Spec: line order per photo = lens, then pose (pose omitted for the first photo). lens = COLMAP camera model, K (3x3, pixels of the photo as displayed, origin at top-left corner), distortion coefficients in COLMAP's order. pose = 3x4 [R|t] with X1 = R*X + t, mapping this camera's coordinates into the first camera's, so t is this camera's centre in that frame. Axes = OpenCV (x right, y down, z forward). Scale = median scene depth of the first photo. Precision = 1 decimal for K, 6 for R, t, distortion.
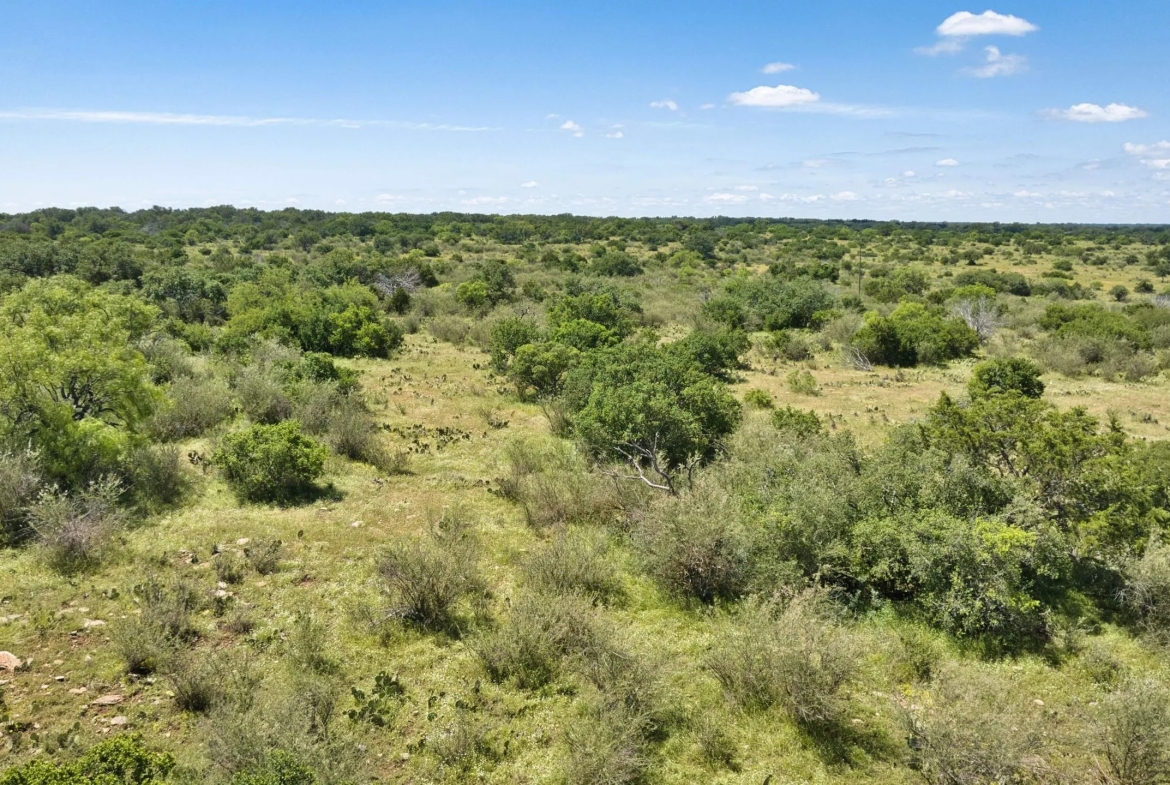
lens RADIAL K [[982.0, 0, 584.7], [0, 982.0, 395.5], [0, 0, 1]] dist [0.001572, -0.033714]
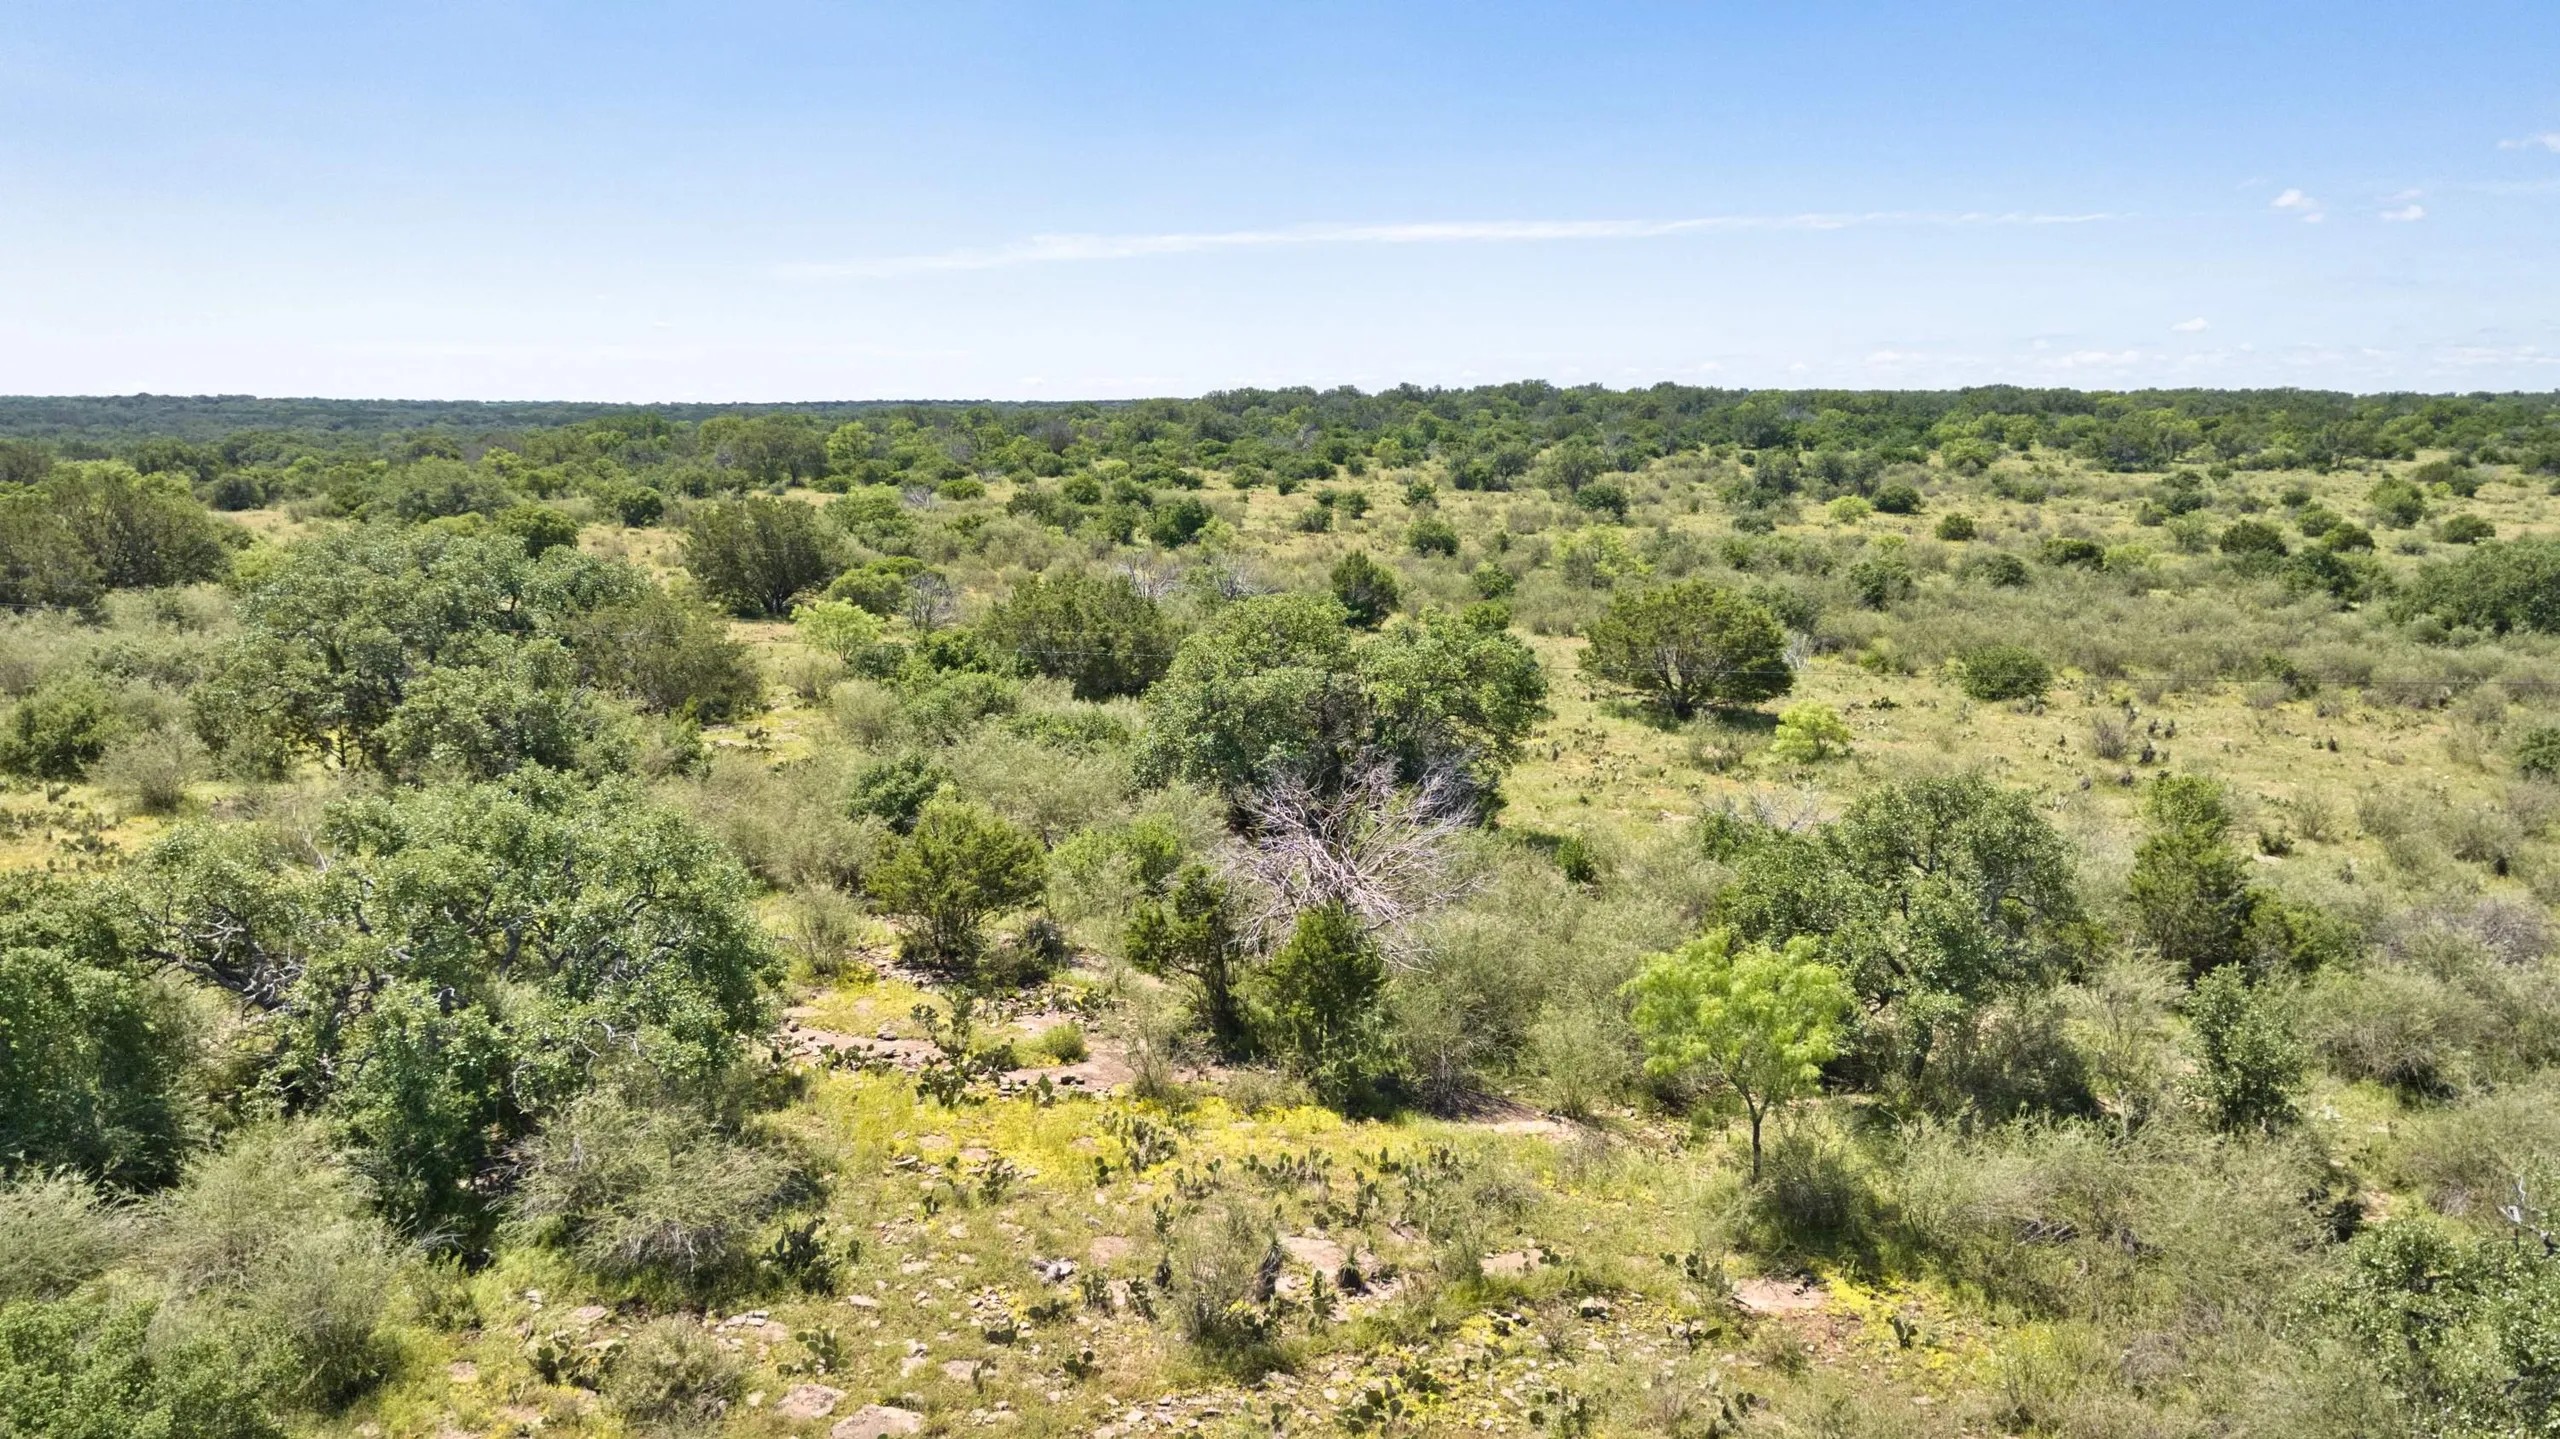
lens RADIAL K [[1803.6, 0, 1285.5], [0, 1803.6, 704.7], [0, 0, 1]] dist [-0.004193, -0.019006]
pose [[0.871039, 0.070456, -0.486134, -0.011664], [-0.075499, 0.997103, 0.009234, -0.037520], [0.485377, 0.028659, 0.873835, 0.185286]]
